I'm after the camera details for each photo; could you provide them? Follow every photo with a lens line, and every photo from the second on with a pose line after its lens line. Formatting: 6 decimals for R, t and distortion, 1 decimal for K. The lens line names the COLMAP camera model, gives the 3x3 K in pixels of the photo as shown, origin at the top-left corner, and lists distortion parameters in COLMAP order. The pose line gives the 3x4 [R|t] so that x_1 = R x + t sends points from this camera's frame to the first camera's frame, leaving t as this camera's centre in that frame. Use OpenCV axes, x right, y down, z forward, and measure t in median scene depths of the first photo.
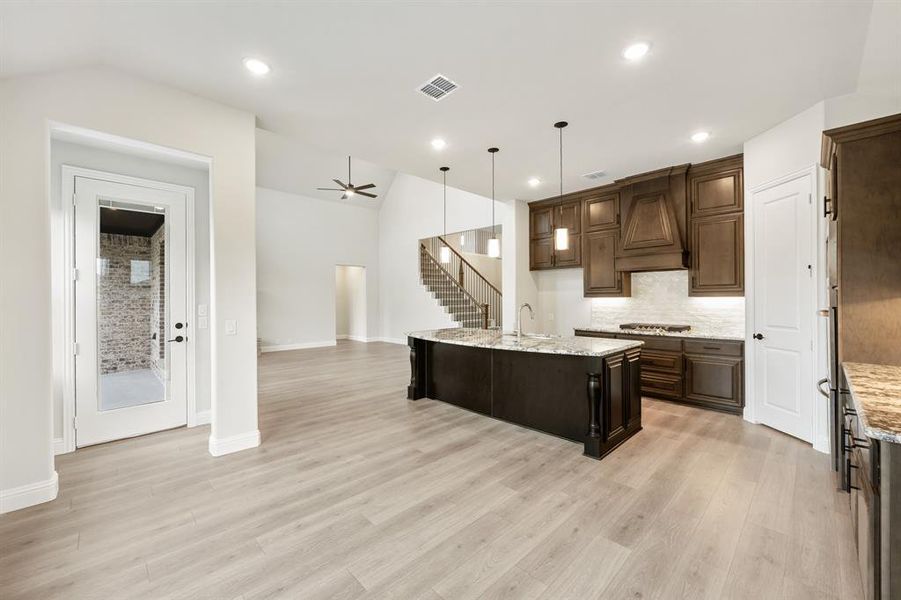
lens RADIAL K [[354.0, 0, 449.6], [0, 354.0, 298.3], [0, 0, 1]] dist [0.000731, 0.000030]
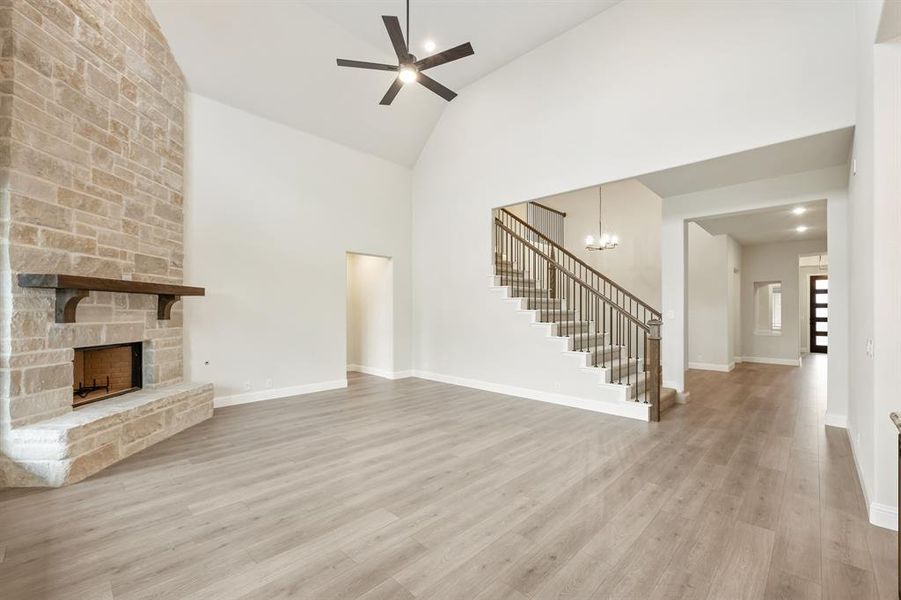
lens RADIAL K [[375.3, 0, 436.0], [0, 375.3, 309.6], [0, 0, 1]] dist [0.000142, -0.000168]
pose [[0.999972, 0.006707, 0.003220, -0.352762], [-0.006706, 0.999977, -0.000324, 0.003861], [-0.003222, 0.000303, 0.999995, 0.744261]]
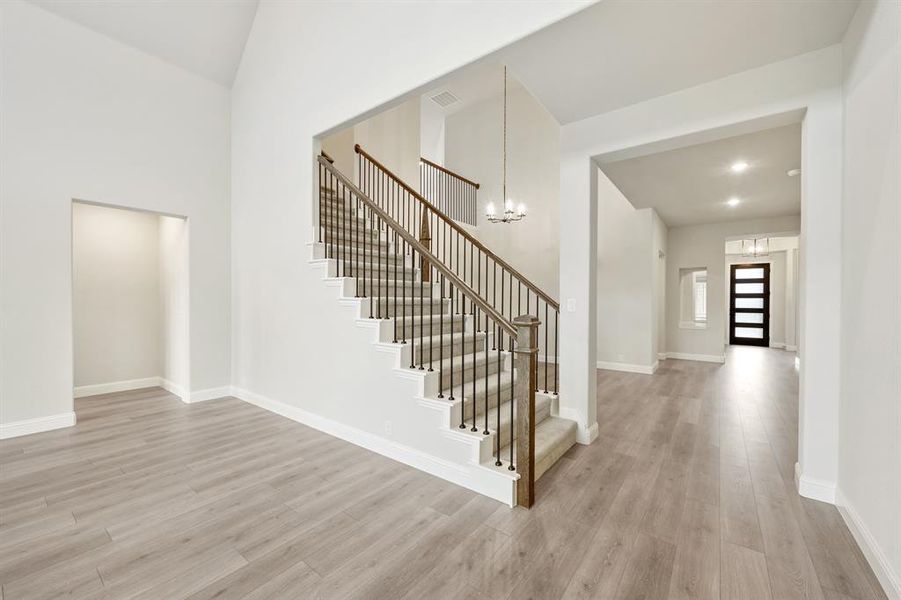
lens RADIAL K [[360.1, 0, 450.2], [0, 360.1, 302.5], [0, 0, 1]] dist [0.000380, -0.000014]
pose [[0.988546, 0.009853, 0.150597, -0.003161], [-0.011124, 0.999909, 0.007601, 0.004591], [-0.150508, -0.009189, 0.988566, 1.185580]]
